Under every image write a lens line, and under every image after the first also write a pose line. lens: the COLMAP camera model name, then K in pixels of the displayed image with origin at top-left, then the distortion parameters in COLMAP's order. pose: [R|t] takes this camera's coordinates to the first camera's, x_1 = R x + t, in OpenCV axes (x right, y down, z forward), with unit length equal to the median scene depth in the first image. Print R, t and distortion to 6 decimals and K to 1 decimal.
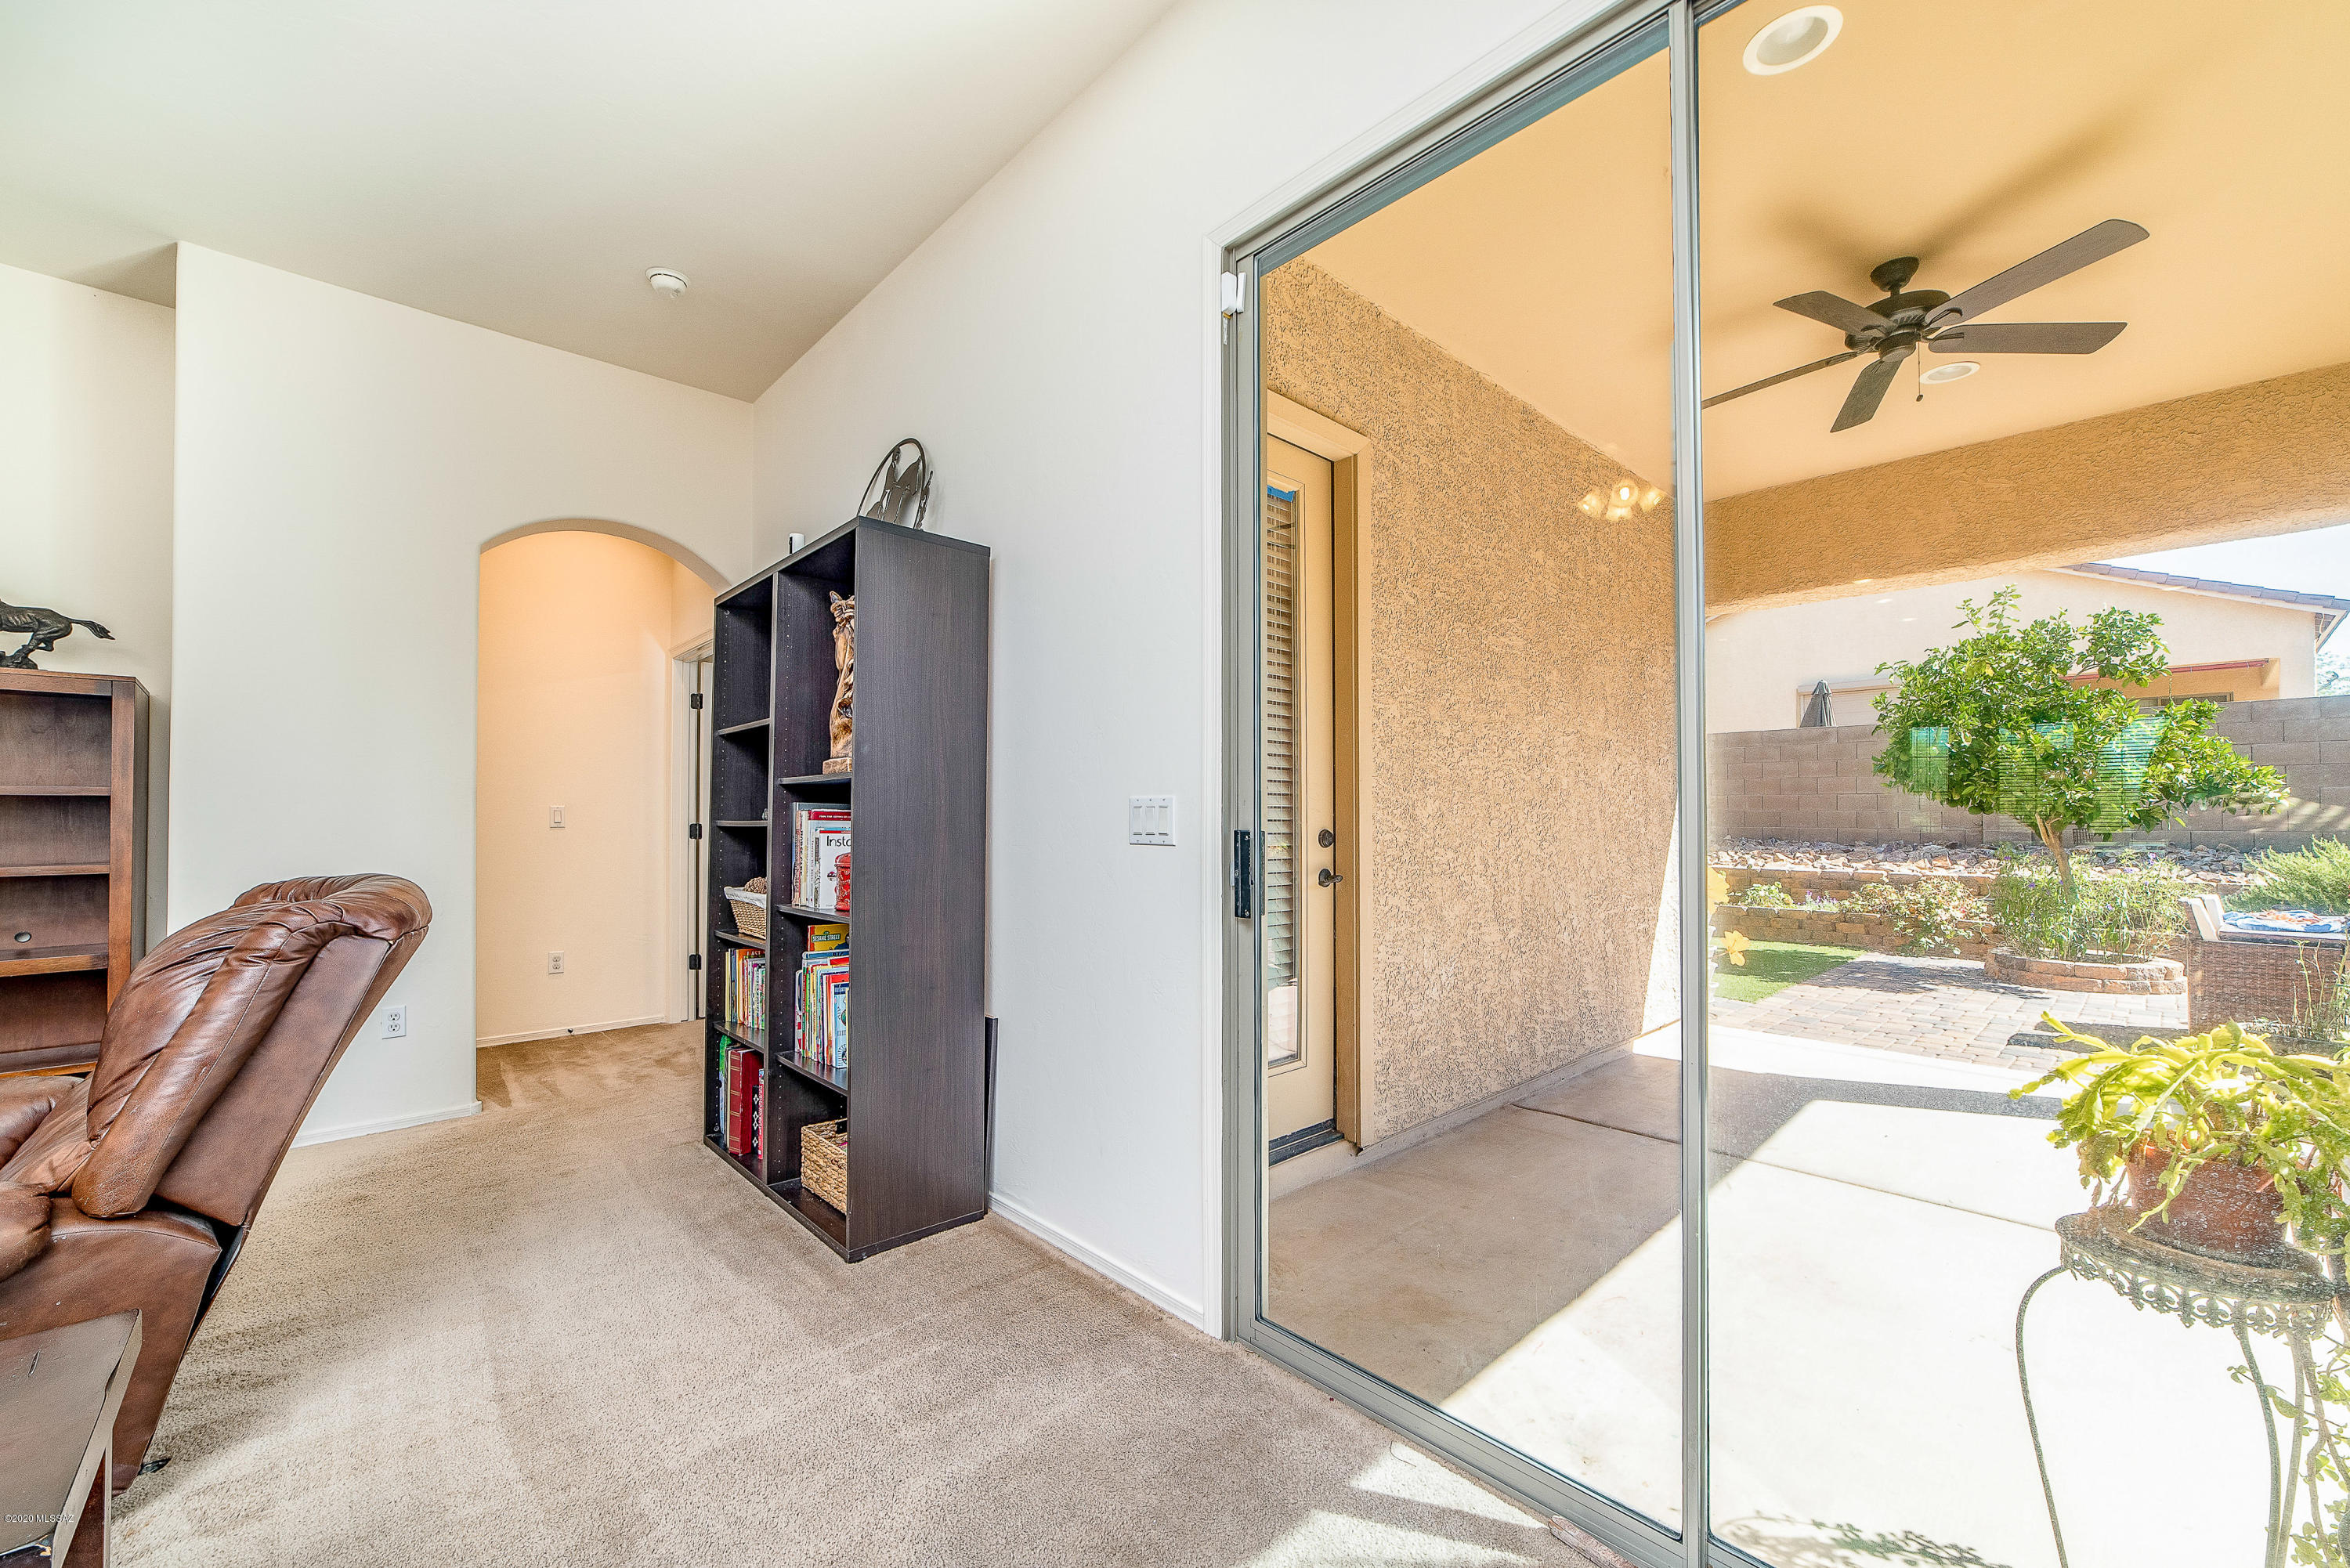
lens RADIAL K [[910.5, 0, 1167.6], [0, 910.5, 794.5], [0, 0, 1]] dist [-0.016856, 0.007264]
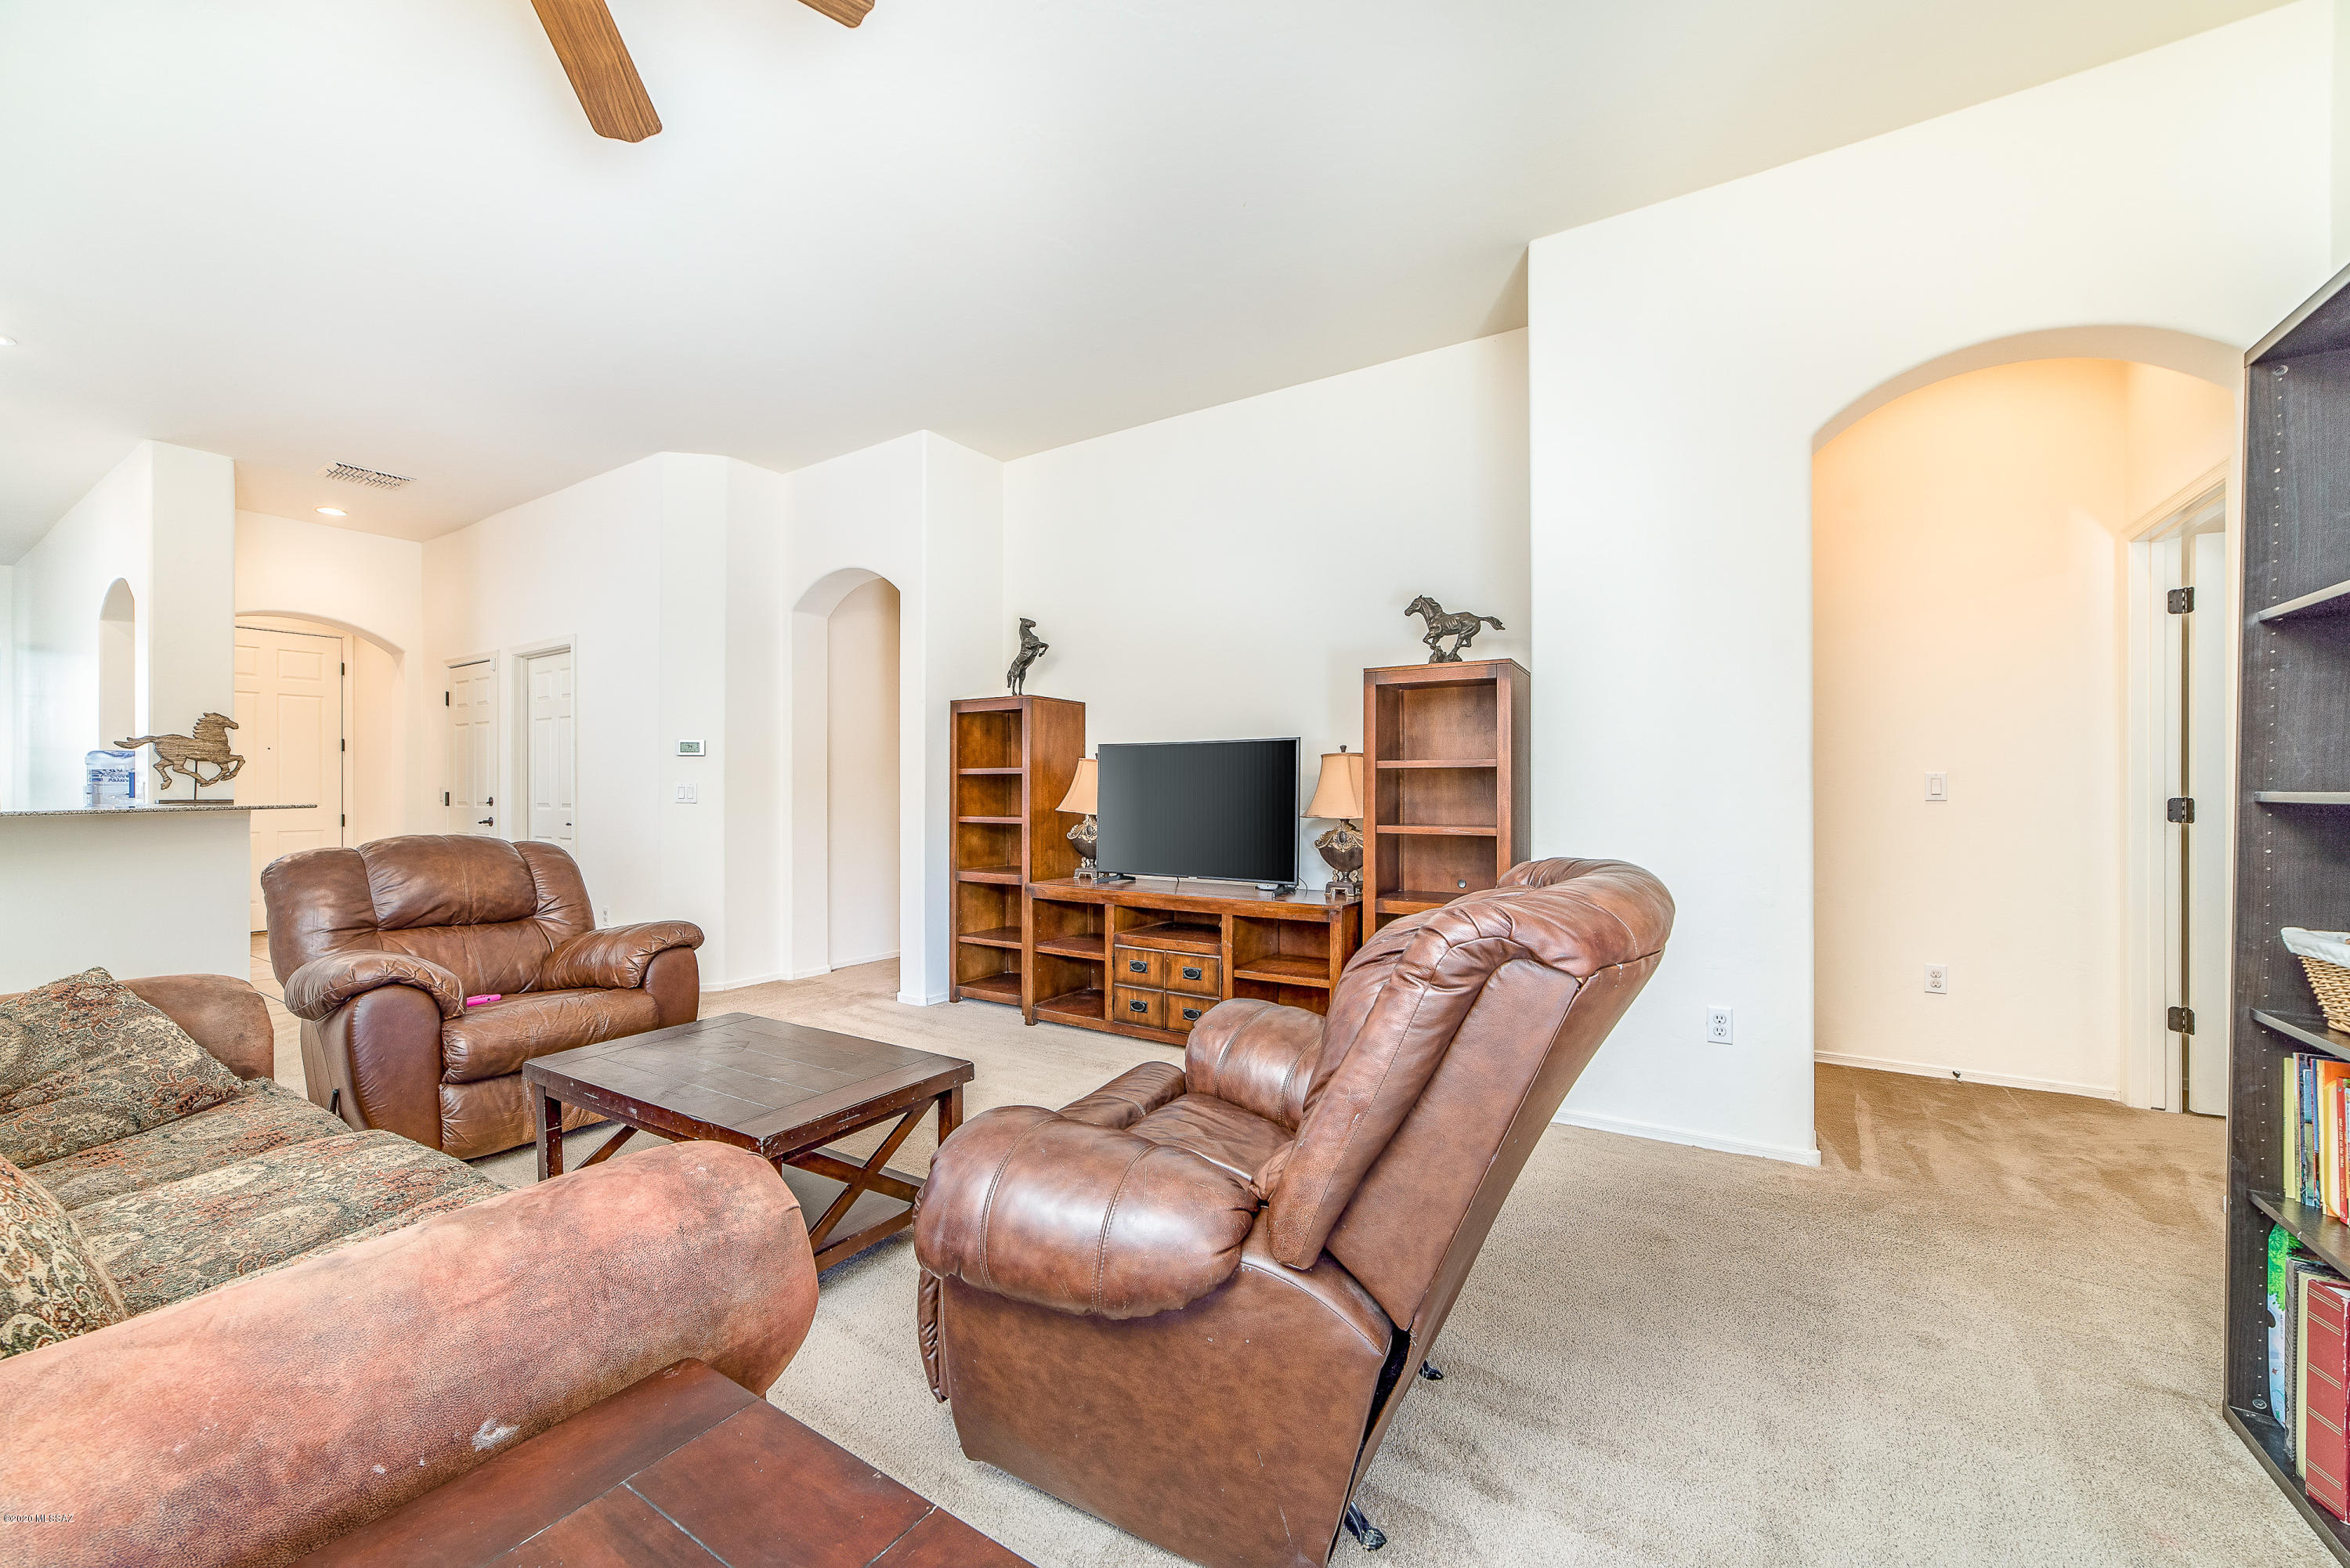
lens RADIAL K [[910.5, 0, 1167.6], [0, 910.5, 794.5], [0, 0, 1]] dist [-0.016856, 0.007264]
pose [[0.253348, 0.007958, -0.967343, -0.170562], [0.022324, 0.999652, 0.014070, 0.010412], [0.967118, -0.025159, 0.253082, 0.298705]]
